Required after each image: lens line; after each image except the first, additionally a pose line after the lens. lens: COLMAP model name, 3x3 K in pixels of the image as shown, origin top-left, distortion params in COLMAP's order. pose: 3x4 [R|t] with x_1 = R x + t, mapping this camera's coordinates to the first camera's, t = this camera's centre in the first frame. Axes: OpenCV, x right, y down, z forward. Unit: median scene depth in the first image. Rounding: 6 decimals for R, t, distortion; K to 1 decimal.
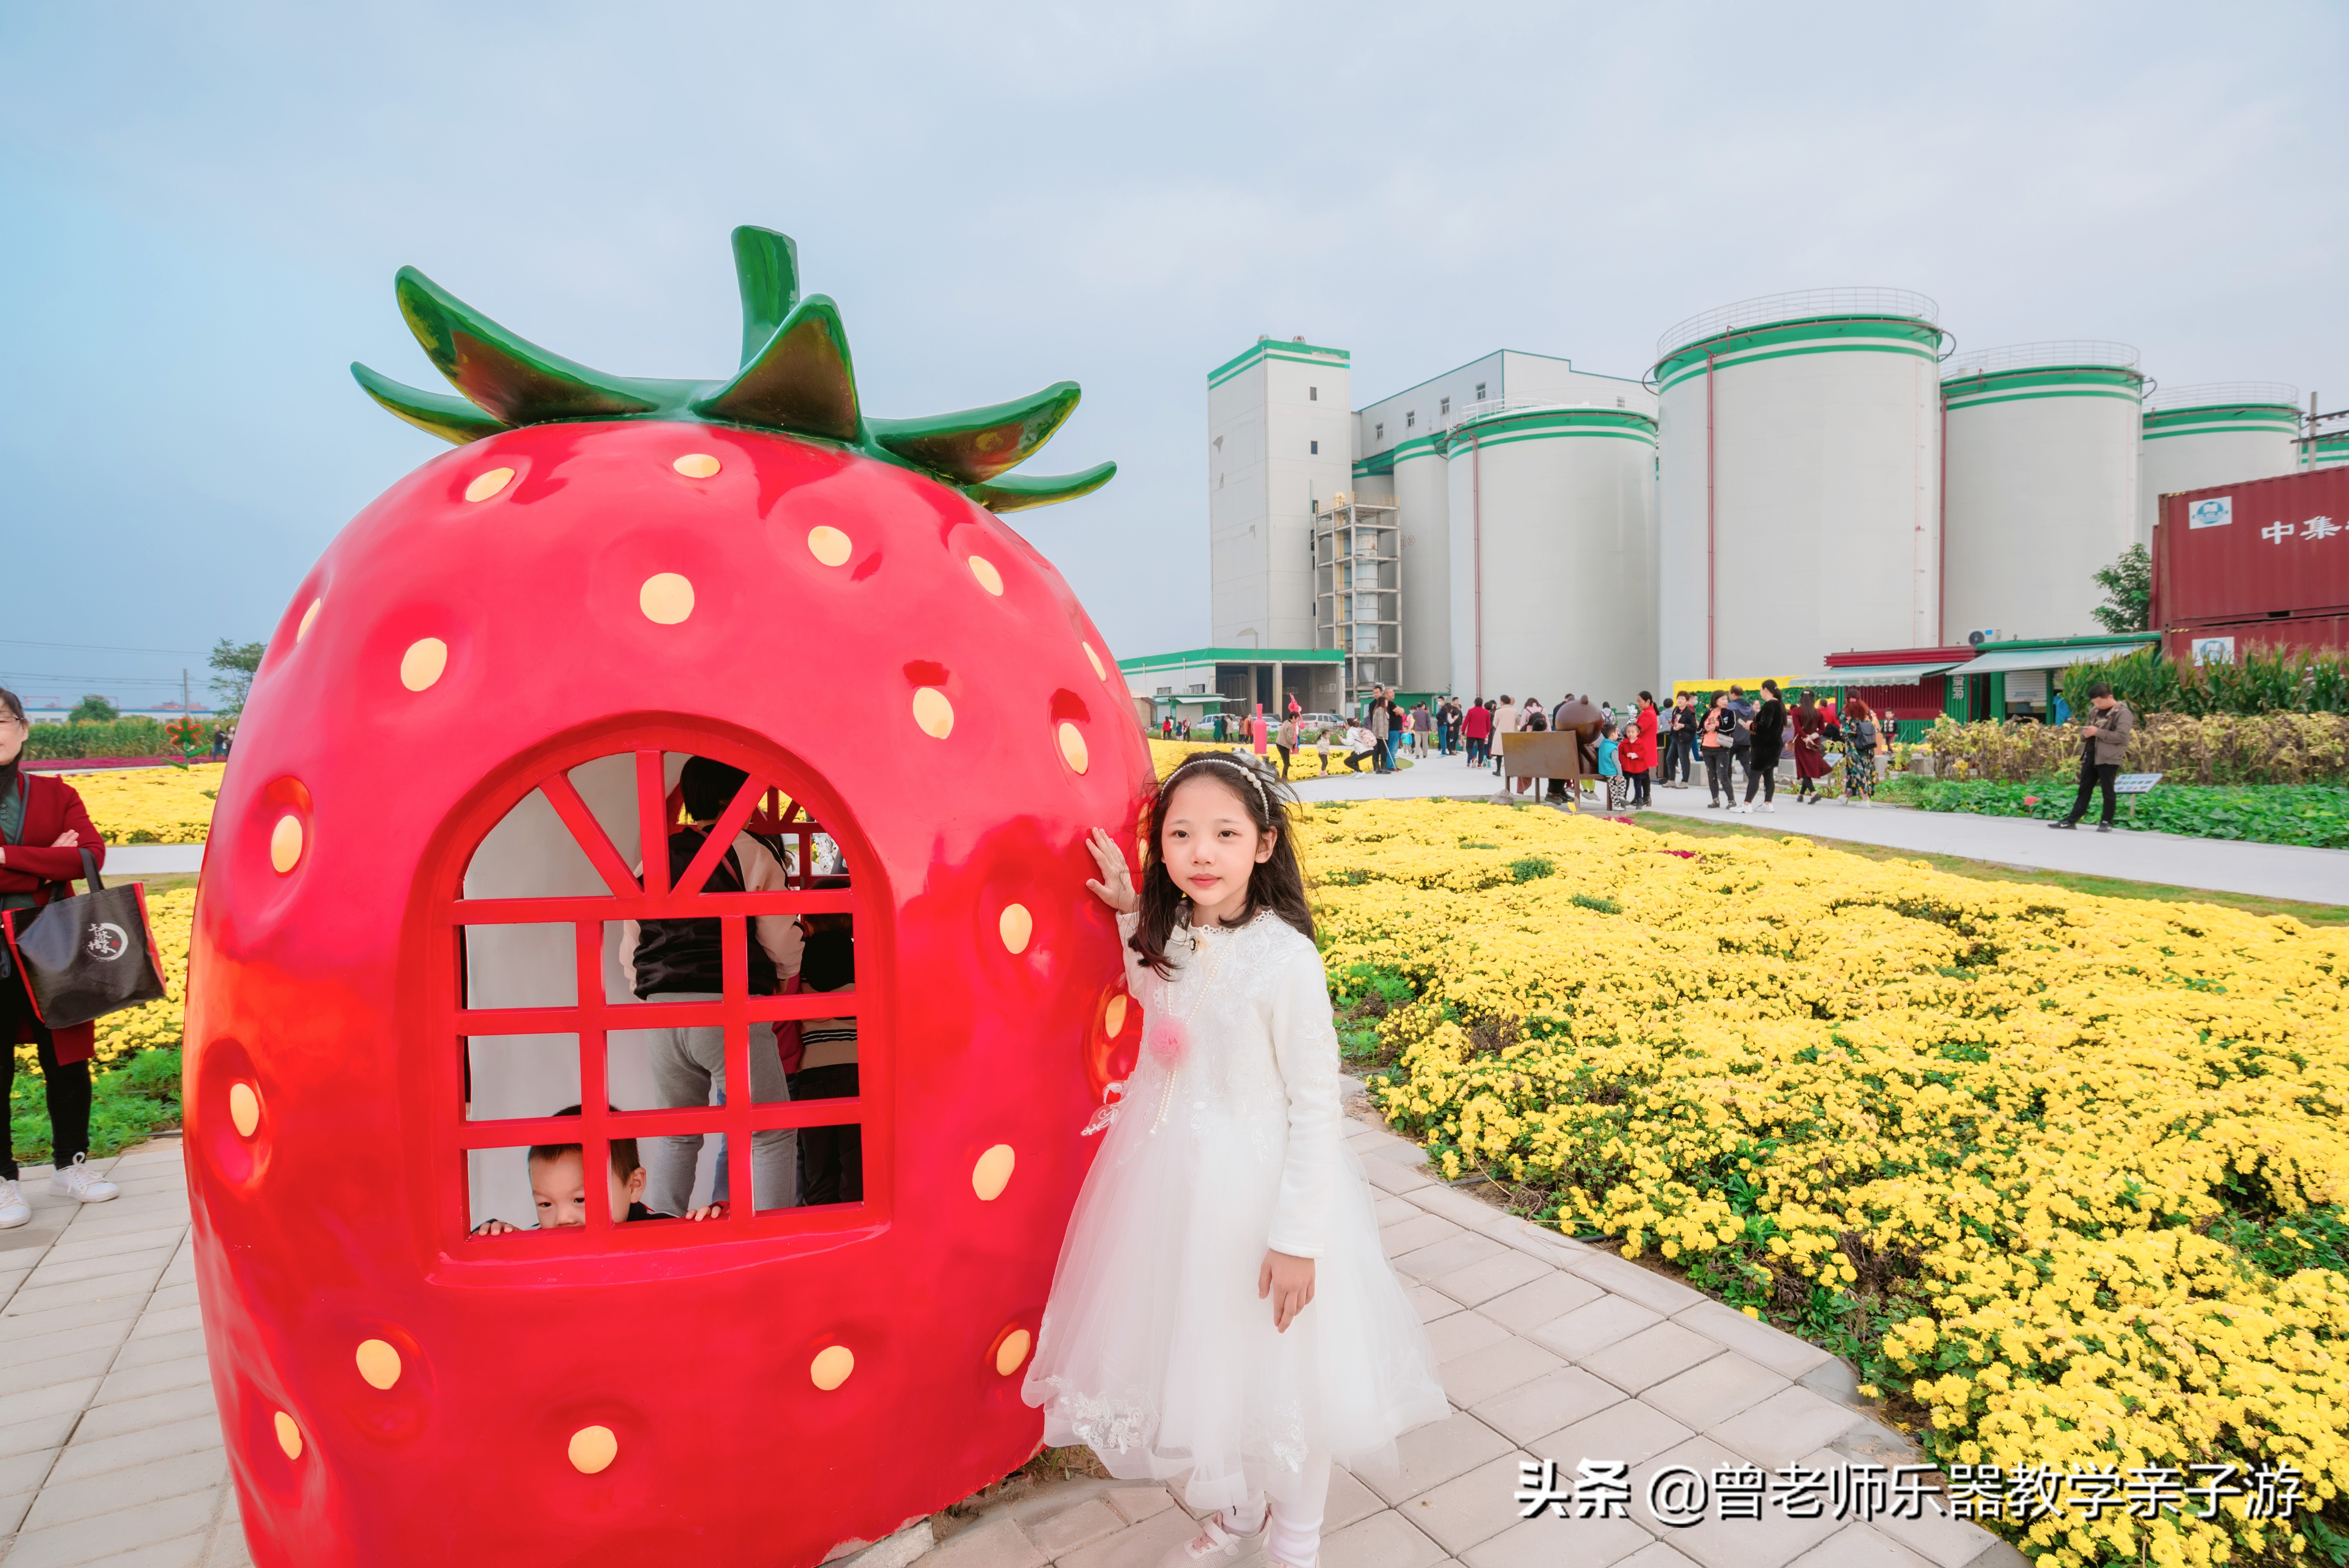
lens RADIAL K [[1236.2, 0, 1174.5], [0, 1236.2, 784.0], [0, 0, 1]] dist [-0.073836, 0.022241]
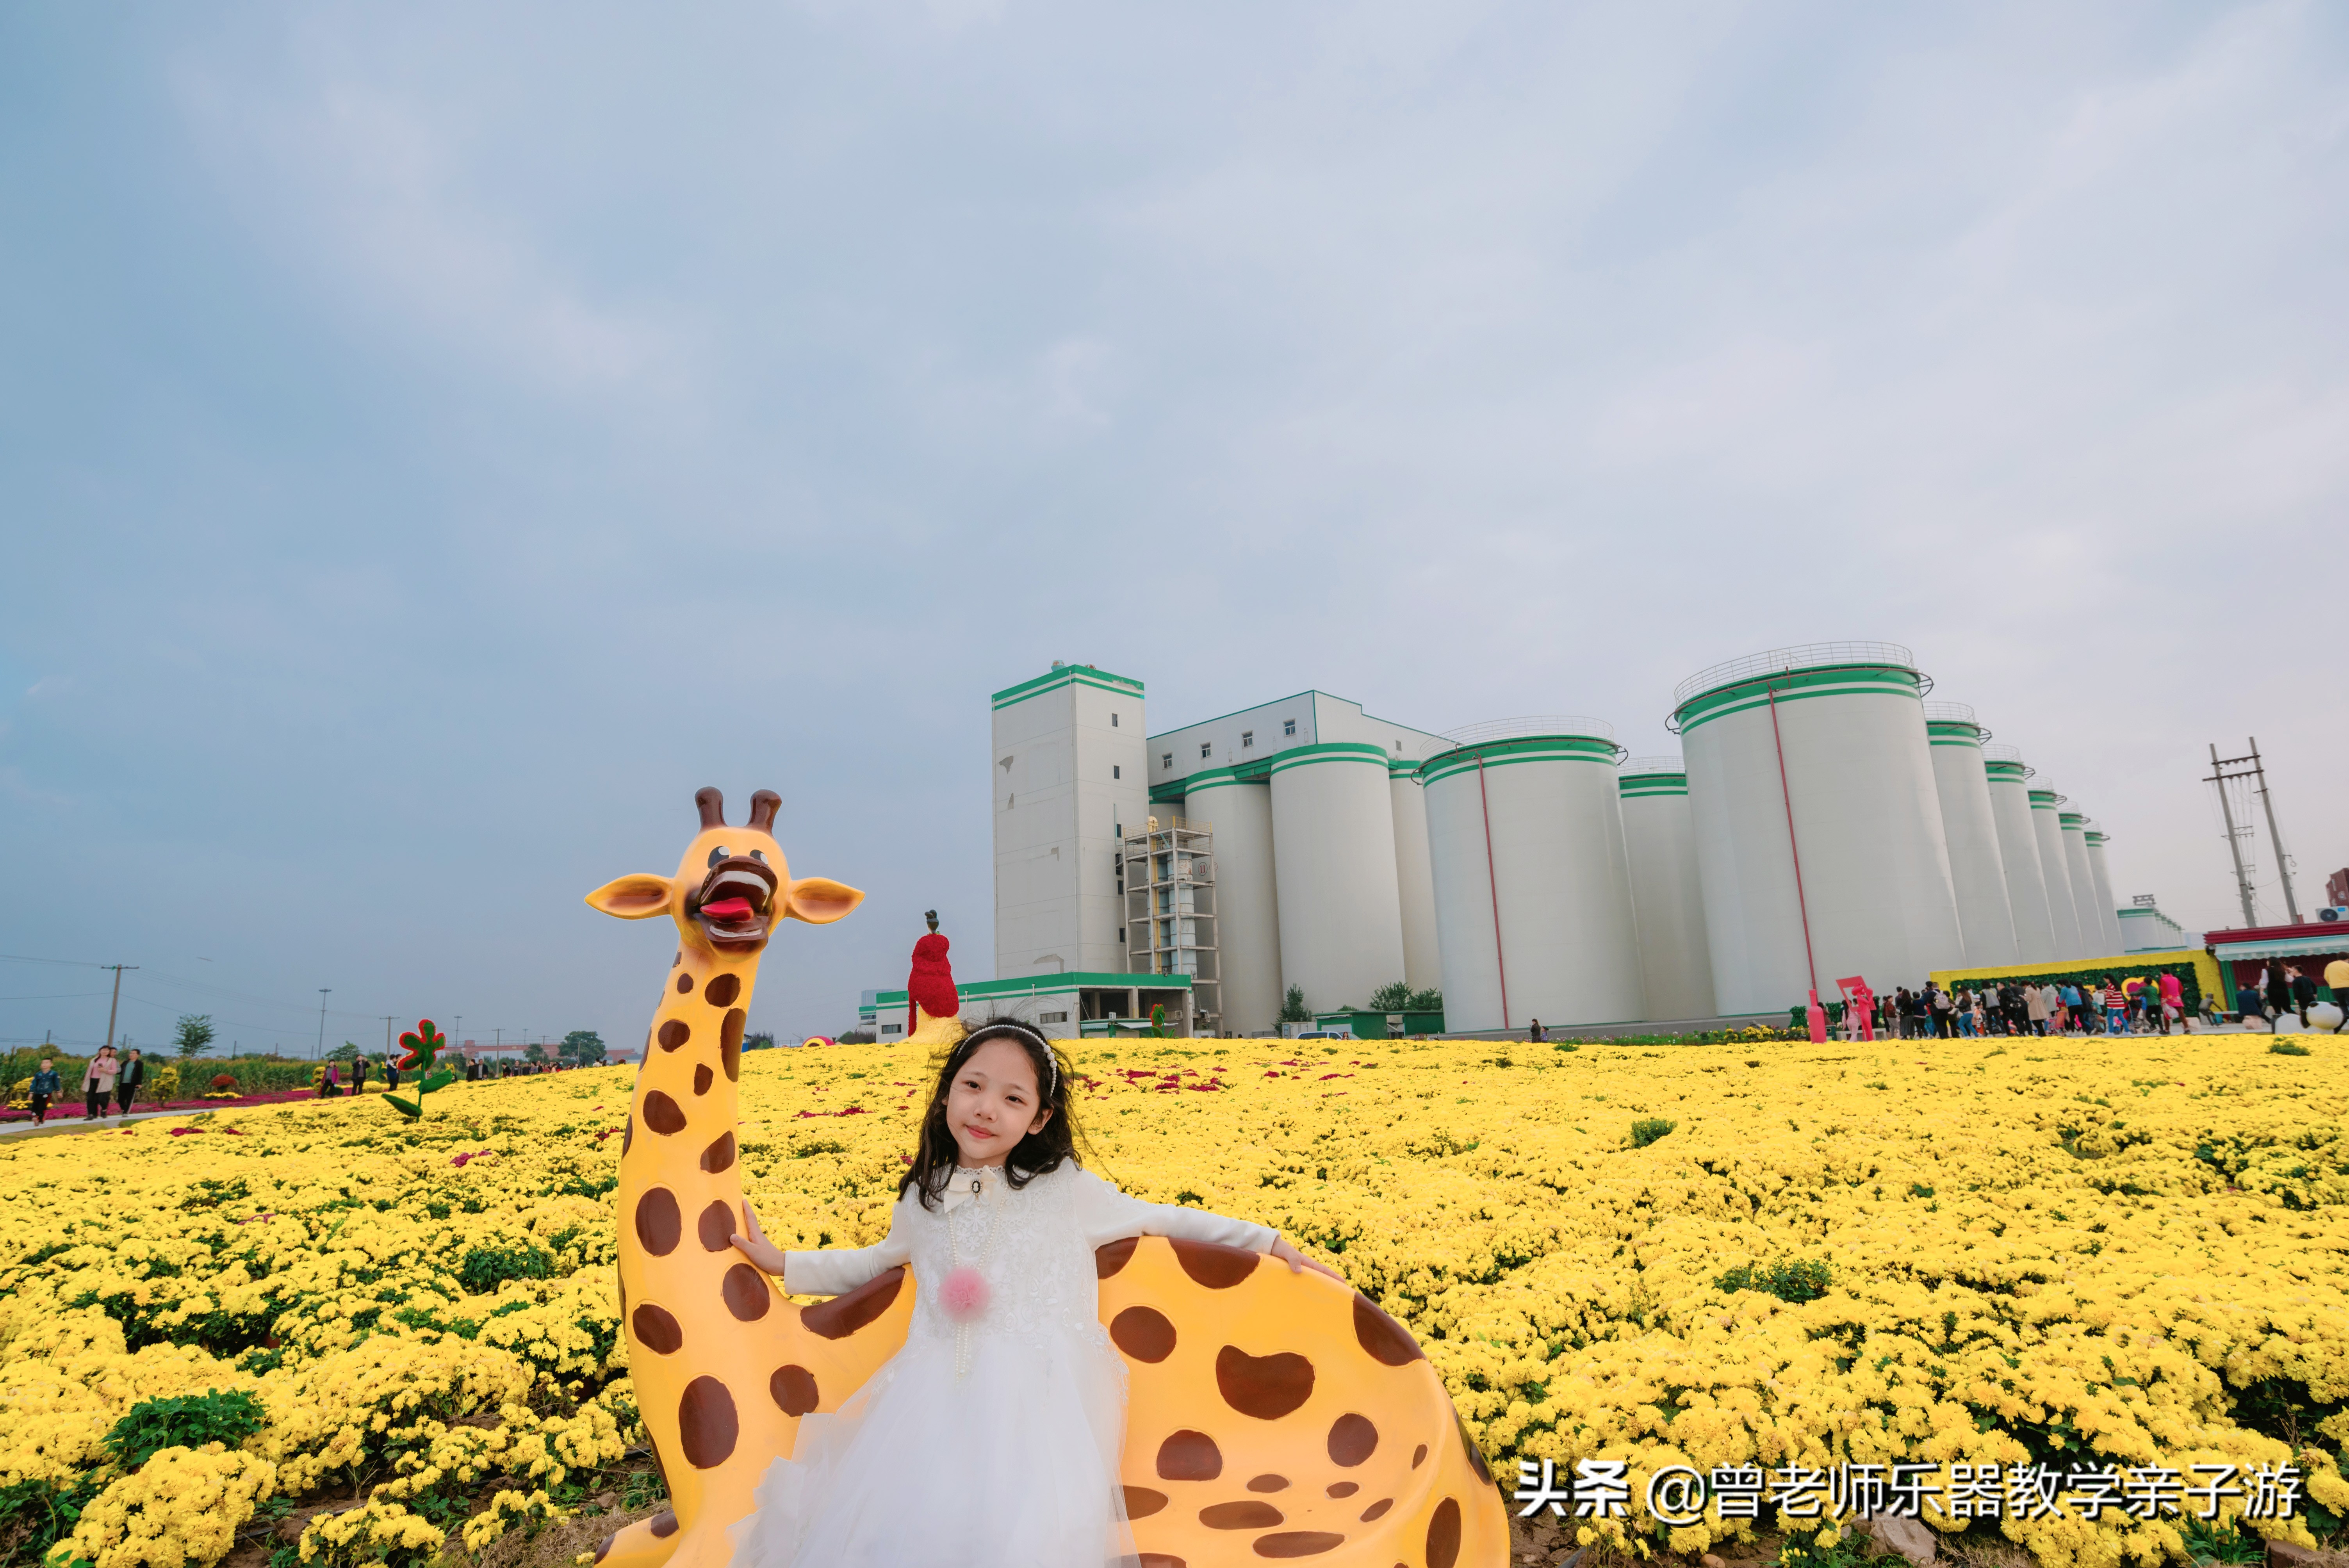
lens RADIAL K [[1236.2, 0, 1174.5], [0, 1236.2, 784.0], [0, 0, 1]] dist [-0.073836, 0.022241]
pose [[0.931283, 0.056666, 0.359863, -0.207255], [0.043705, 0.963314, -0.264794, 0.002203], [-0.361666, 0.262326, 0.894641, 0.092507]]
